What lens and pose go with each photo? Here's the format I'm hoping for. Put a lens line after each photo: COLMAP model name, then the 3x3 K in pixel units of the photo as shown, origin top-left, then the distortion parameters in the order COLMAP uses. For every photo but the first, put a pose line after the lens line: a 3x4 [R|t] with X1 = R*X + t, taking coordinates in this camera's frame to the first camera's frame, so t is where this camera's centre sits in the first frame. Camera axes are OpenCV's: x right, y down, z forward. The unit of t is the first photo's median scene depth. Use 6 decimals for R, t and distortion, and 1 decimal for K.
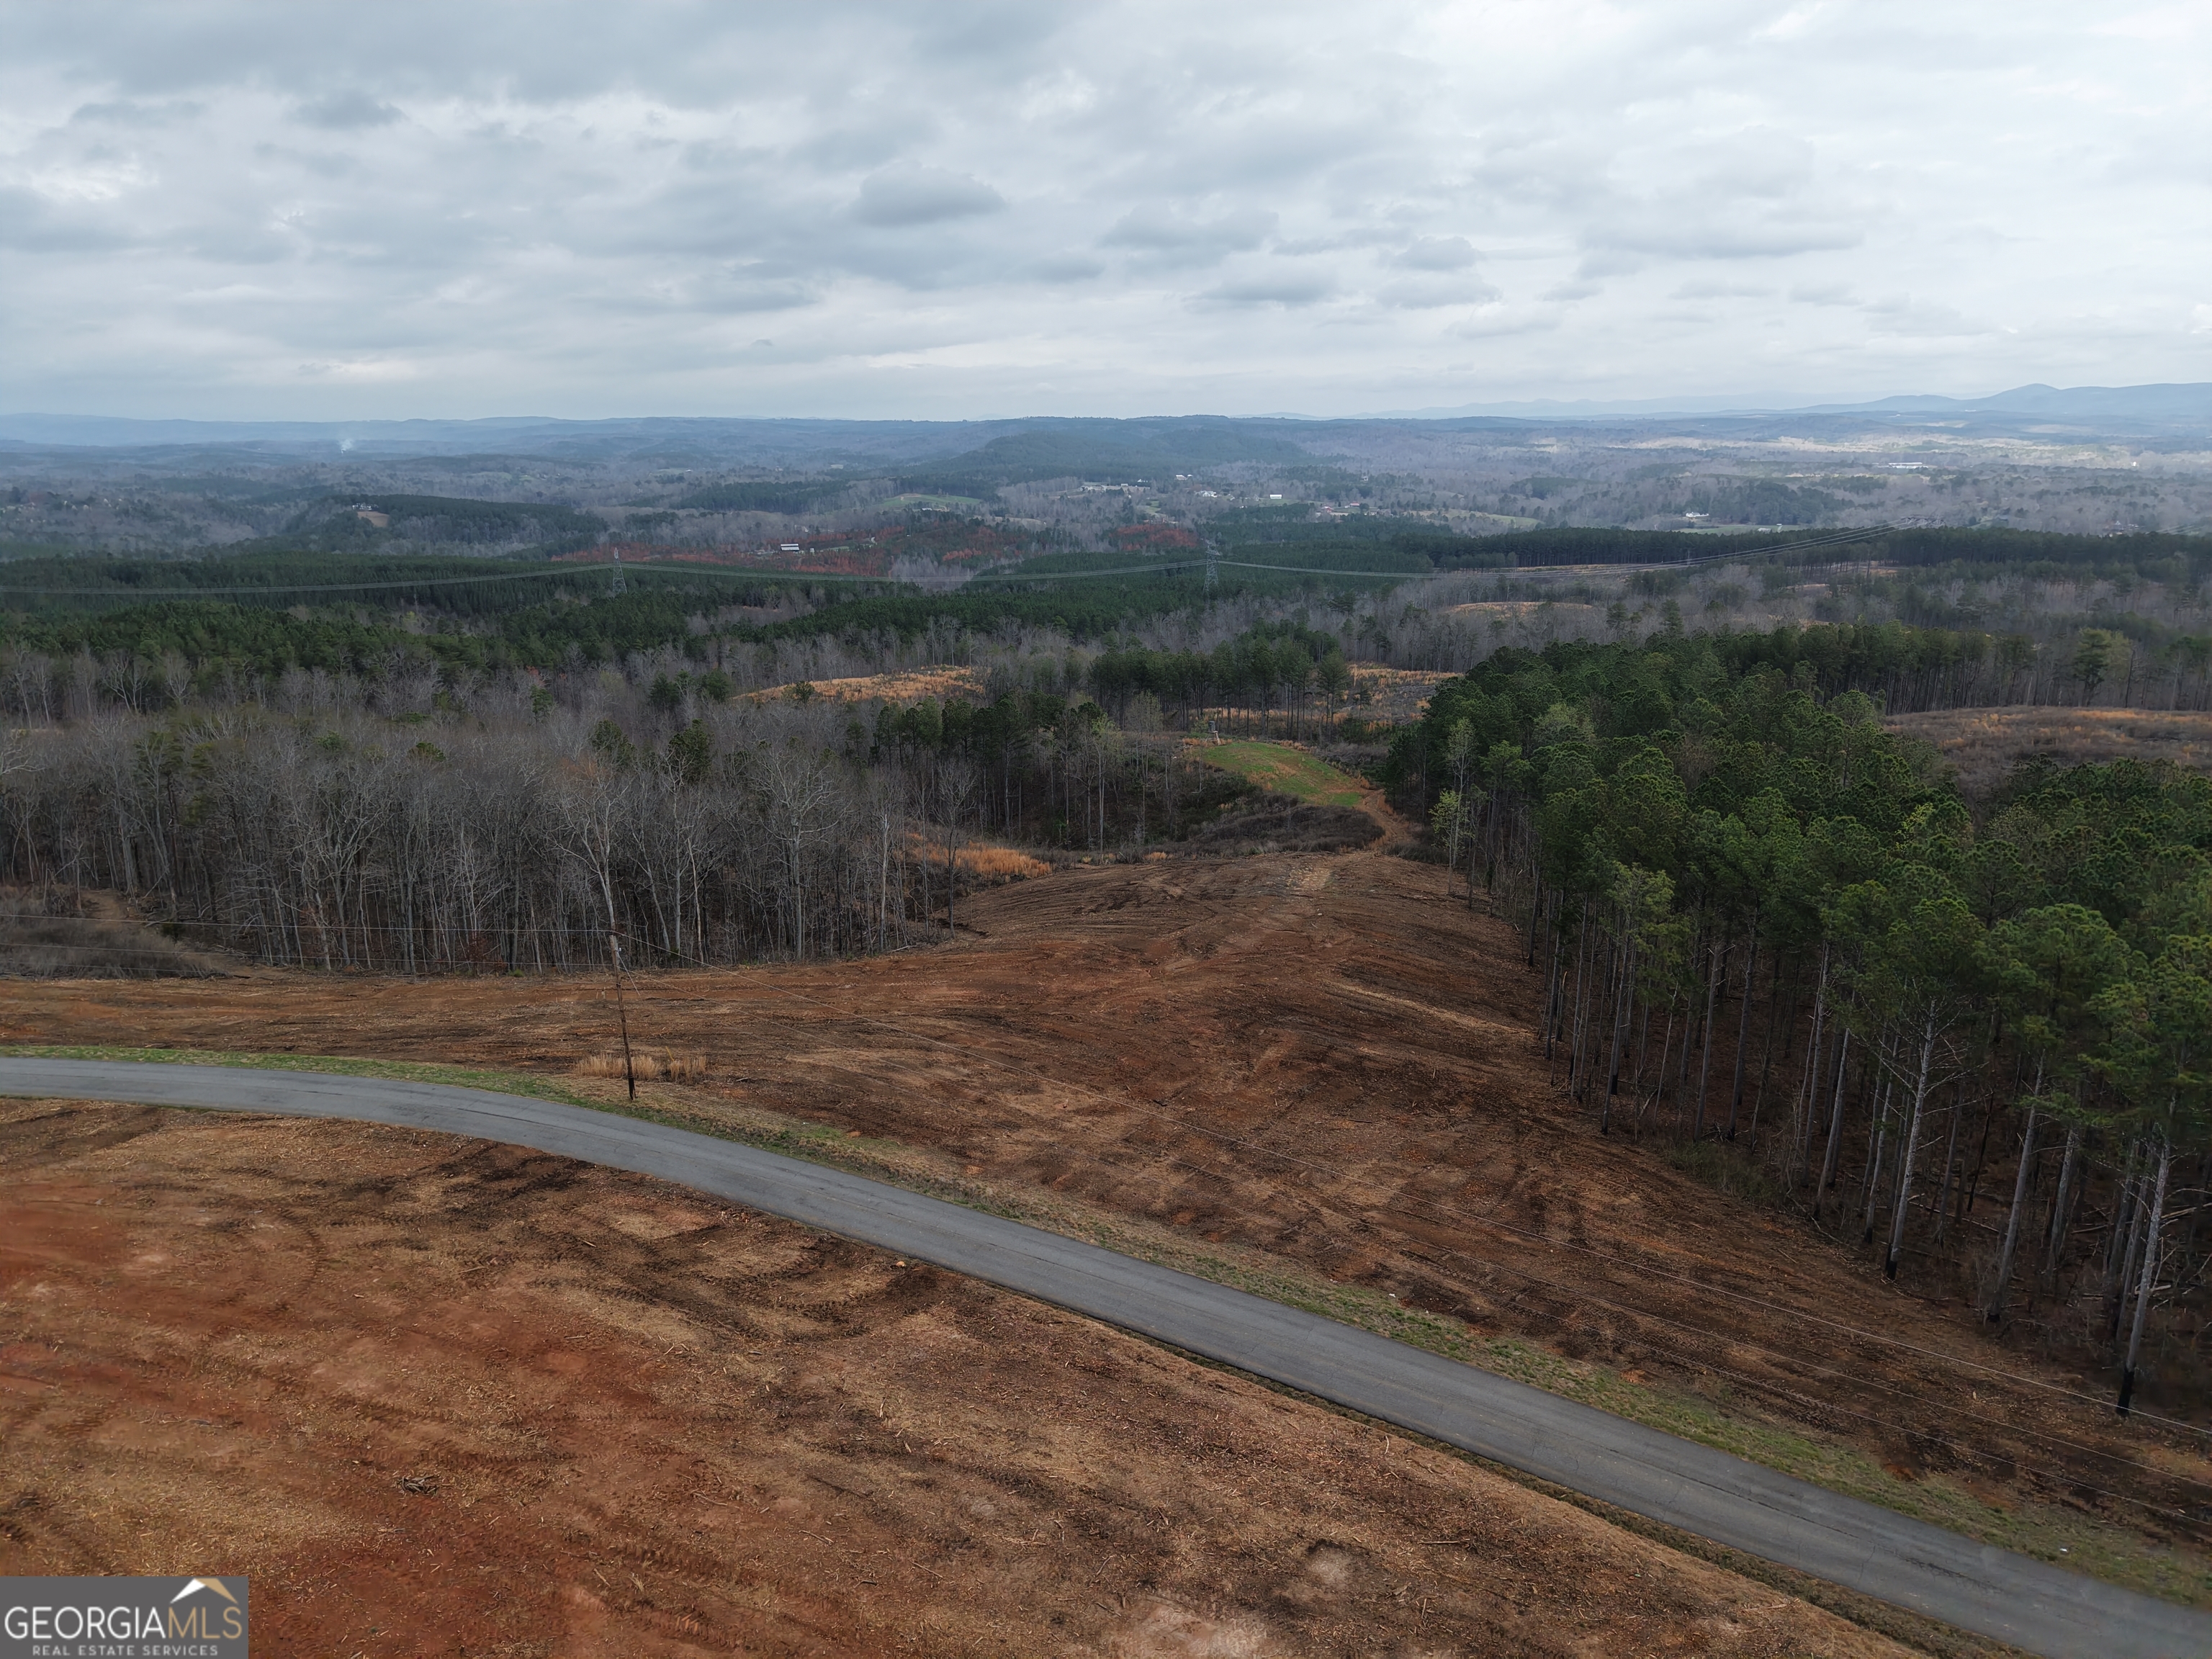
lens RADIAL K [[1457.5, 0, 1113.1], [0, 1457.5, 837.0], [0, 0, 1]] dist [0.032326, -0.031206]
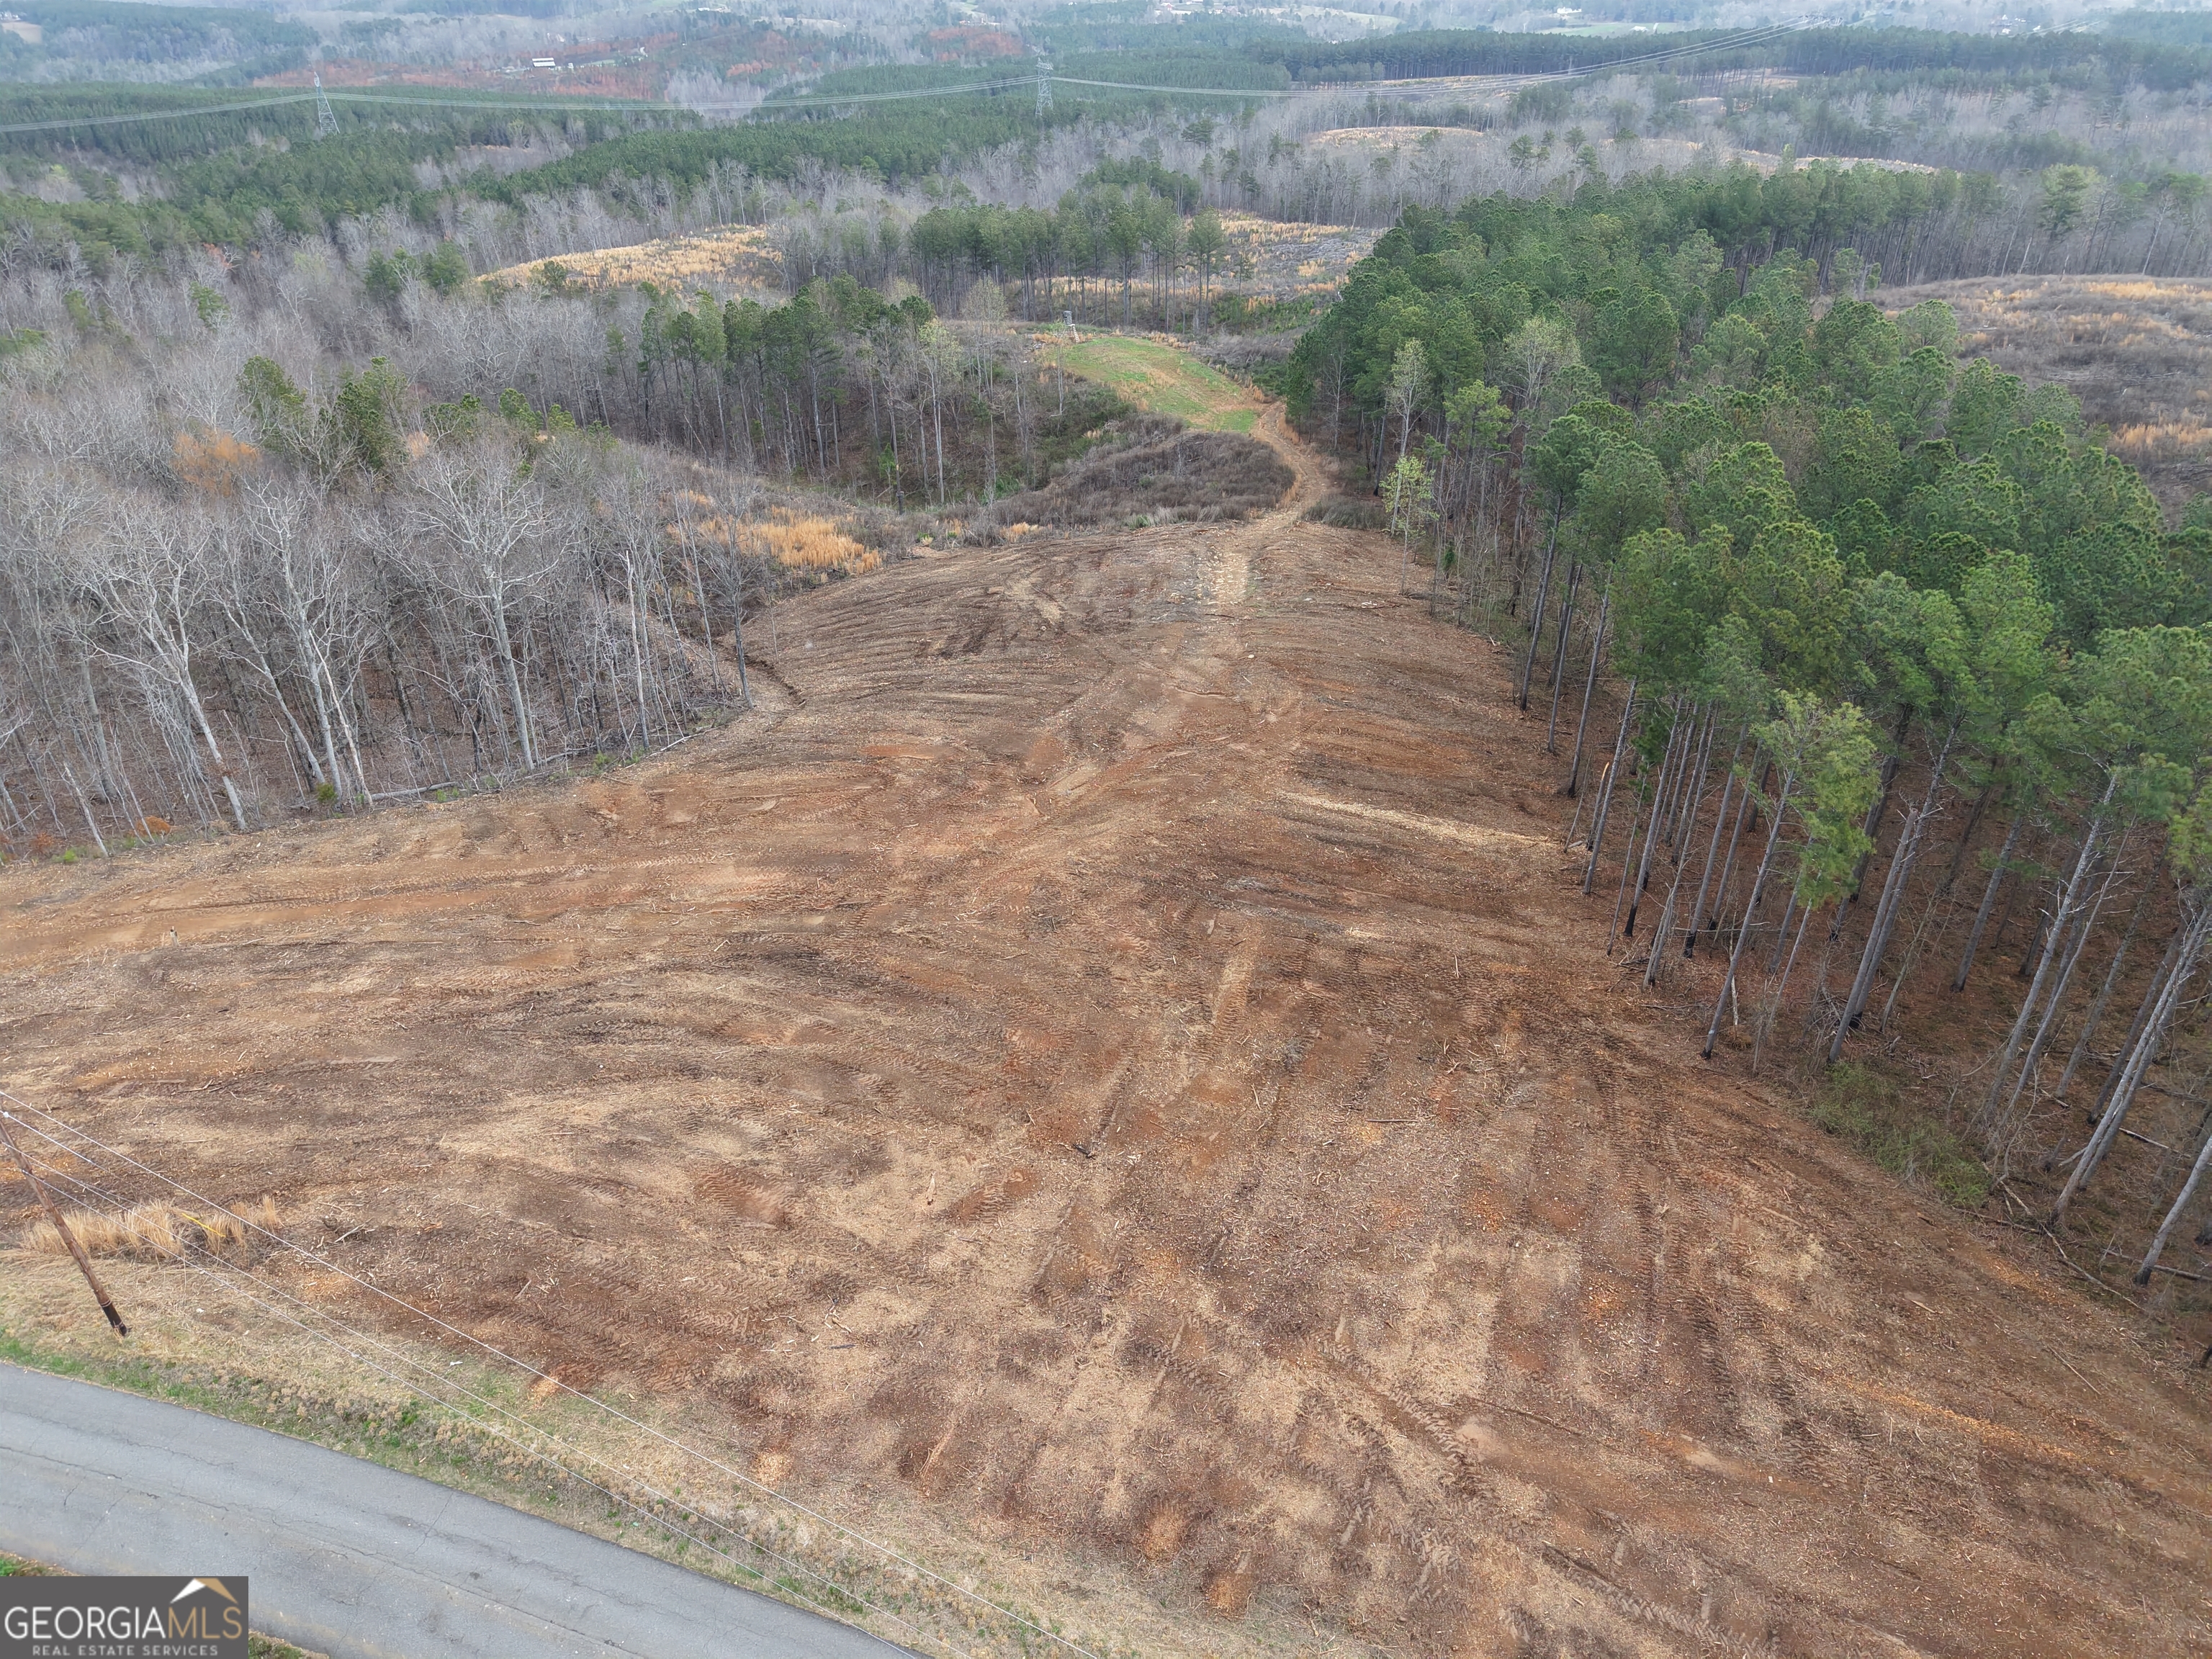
lens RADIAL K [[1457.5, 0, 1107.6], [0, 1457.5, 820.9], [0, 0, 1]] dist [0.032326, -0.031206]
pose [[0.993930, -0.060115, 0.092136, -0.003948], [0.031663, 0.958382, 0.283729, -0.079827], [-0.105358, -0.279089, 0.954468, 0.279212]]
